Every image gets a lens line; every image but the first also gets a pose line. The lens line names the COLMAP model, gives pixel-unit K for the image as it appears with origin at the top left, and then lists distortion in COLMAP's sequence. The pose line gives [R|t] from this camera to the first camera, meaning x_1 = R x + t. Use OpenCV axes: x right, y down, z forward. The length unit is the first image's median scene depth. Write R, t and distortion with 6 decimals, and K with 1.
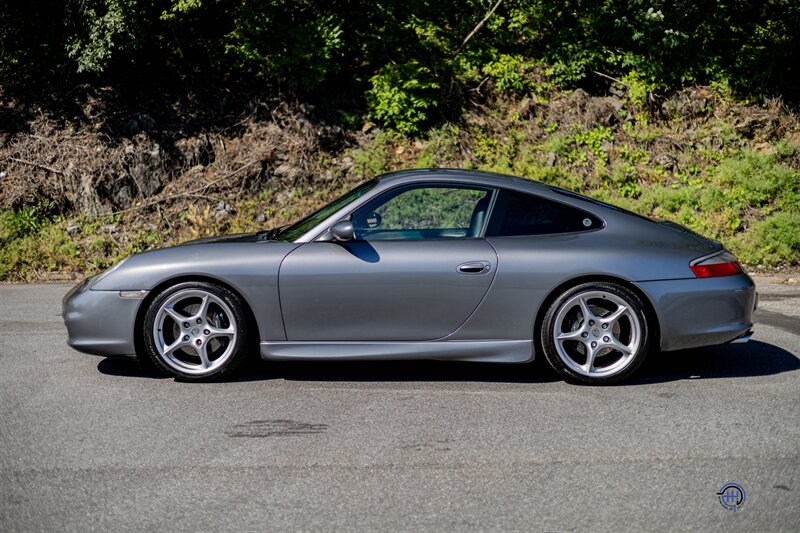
lens RADIAL K [[1121.9, 0, 398.0], [0, 1121.9, 263.9], [0, 0, 1]] dist [0.019329, 0.000000]
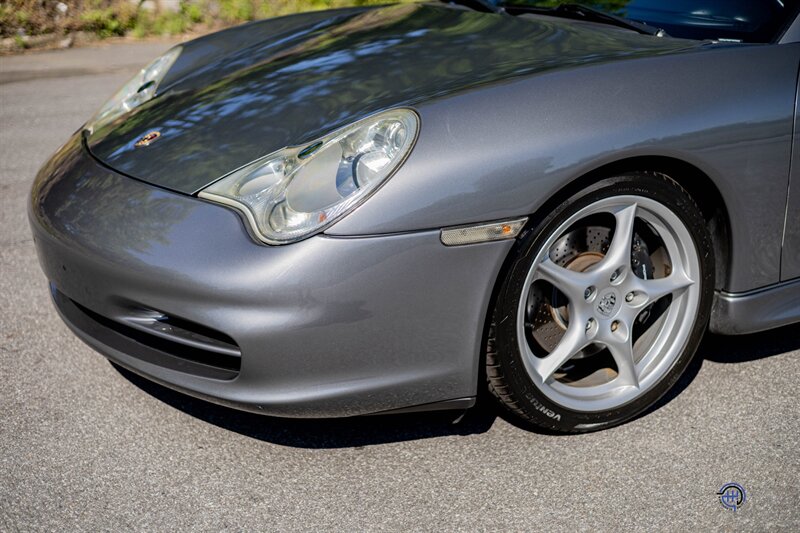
lens RADIAL K [[1121.9, 0, 399.3], [0, 1121.9, 266.0], [0, 0, 1]] dist [0.019329, 0.000000]
pose [[0.821605, -0.178929, 0.541248, -0.191826], [0.044891, 0.966822, 0.251475, -0.021665], [-0.568286, -0.182317, 0.802378, 0.321803]]
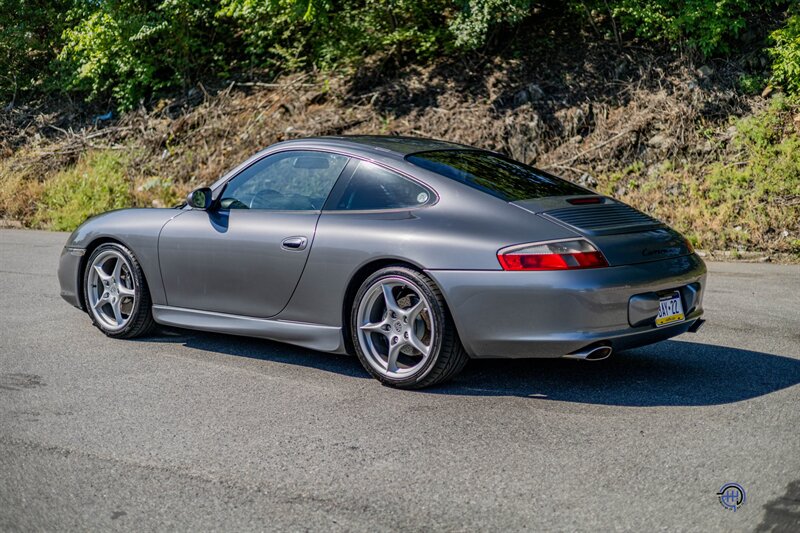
lens RADIAL K [[1121.9, 0, 399.2], [0, 1121.9, 260.4], [0, 0, 1]] dist [0.019329, 0.000000]
pose [[0.801798, 0.060551, -0.594519, 0.290625], [-0.048456, 0.998165, 0.036312, -0.008510], [0.595627, -0.000307, 0.803261, 0.133270]]
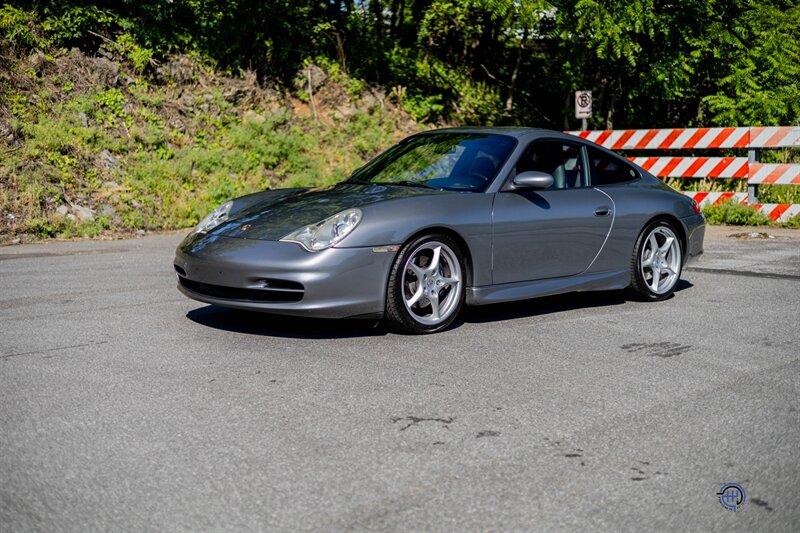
lens RADIAL K [[1121.9, 0, 402.0], [0, 1121.9, 268.1], [0, 0, 1]] dist [0.019329, 0.000000]
pose [[0.692014, -0.063867, 0.719054, -0.401366], [0.041657, 0.997952, 0.048548, -0.001254], [-0.720681, -0.003642, 0.693257, 0.138523]]
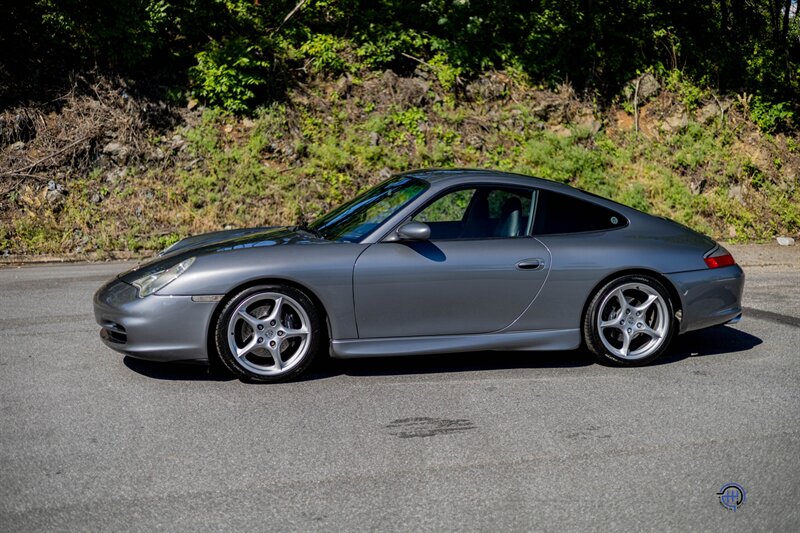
lens RADIAL K [[1121.9, 0, 399.9], [0, 1121.9, 265.2], [0, 0, 1]] dist [0.019329, 0.000000]
pose [[0.954840, -0.023769, 0.296168, -0.159227], [0.013171, 0.999201, 0.037730, -0.016389], [-0.296828, -0.032126, 0.954390, 0.000697]]
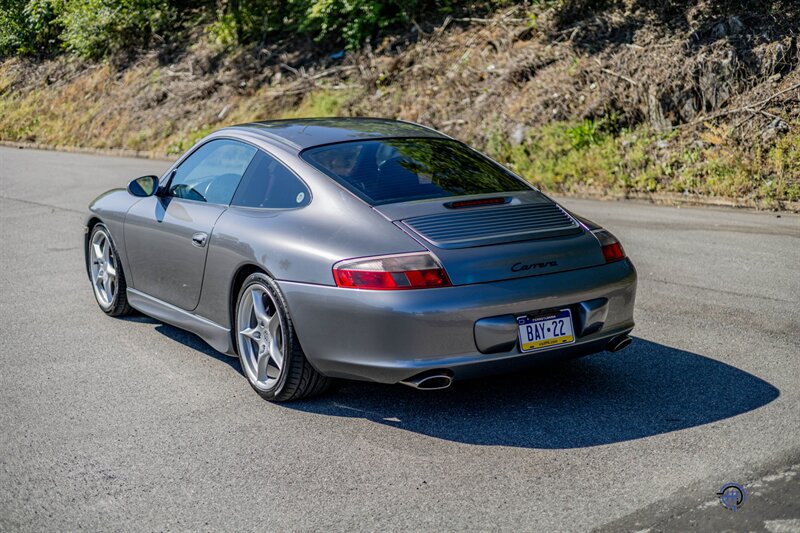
lens RADIAL K [[1121.9, 0, 395.7], [0, 1121.9, 261.5], [0, 0, 1]] dist [0.019329, 0.000000]
pose [[0.586691, 0.126786, -0.799824, 0.372966], [-0.043606, 0.991181, 0.125133, -0.041482], [0.808636, -0.038537, 0.587046, 0.255845]]
